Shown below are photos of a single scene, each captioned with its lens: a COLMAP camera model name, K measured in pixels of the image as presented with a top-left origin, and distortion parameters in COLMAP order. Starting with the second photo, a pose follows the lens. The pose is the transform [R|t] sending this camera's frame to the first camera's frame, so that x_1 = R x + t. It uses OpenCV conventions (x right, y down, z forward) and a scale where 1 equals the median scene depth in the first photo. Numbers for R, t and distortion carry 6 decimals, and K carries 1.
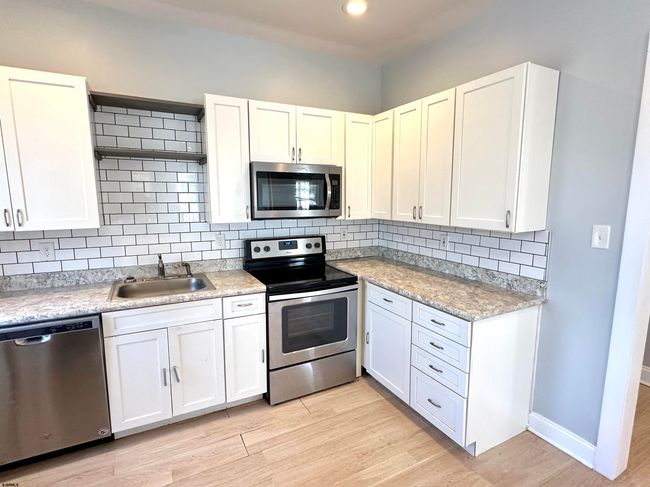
lens RADIAL K [[342.2, 0, 323.8], [0, 342.2, 240.5], [0, 0, 1]] dist [0.000986, -0.000720]
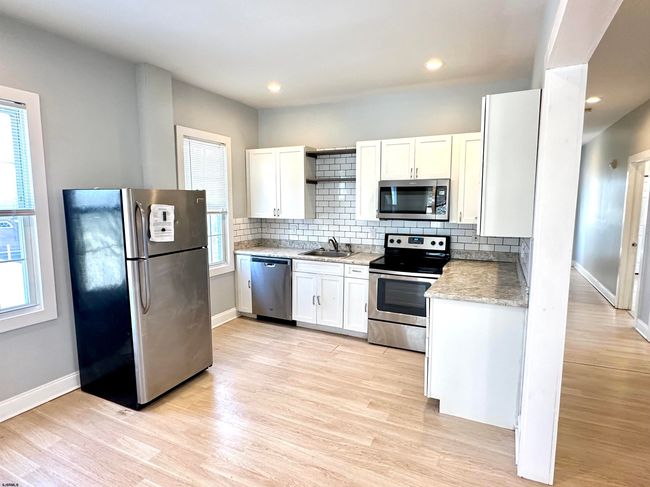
lens RADIAL K [[364.6, 0, 323.2], [0, 364.6, 243.2], [0, 0, 1]] dist [-0.000550, -0.000553]
pose [[0.585453, 0.091756, -0.805497, 0.951239], [-0.105830, 0.993722, 0.036278, 0.011916], [0.803769, 0.064006, 0.591488, -0.130523]]
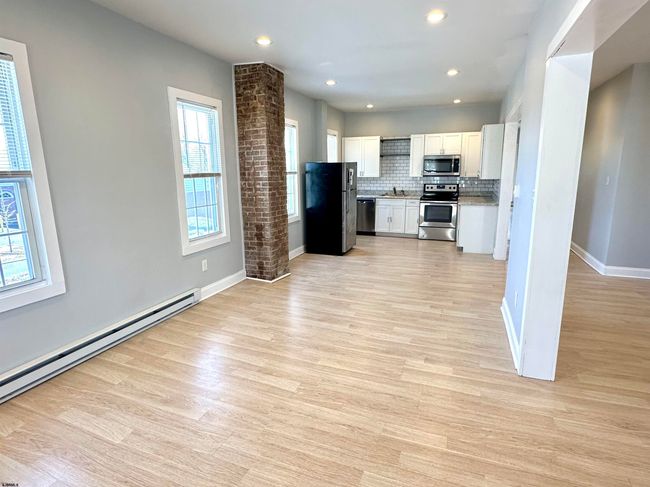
lens RADIAL K [[364.6, 0, 323.4], [0, 364.6, 240.6], [0, 0, 1]] dist [-0.000550, -0.000553]
pose [[0.653555, 0.142299, -0.743382, 1.617063], [-0.087669, 0.989789, 0.112392, 0.208534], [0.751784, -0.008283, 0.659357, -1.668105]]
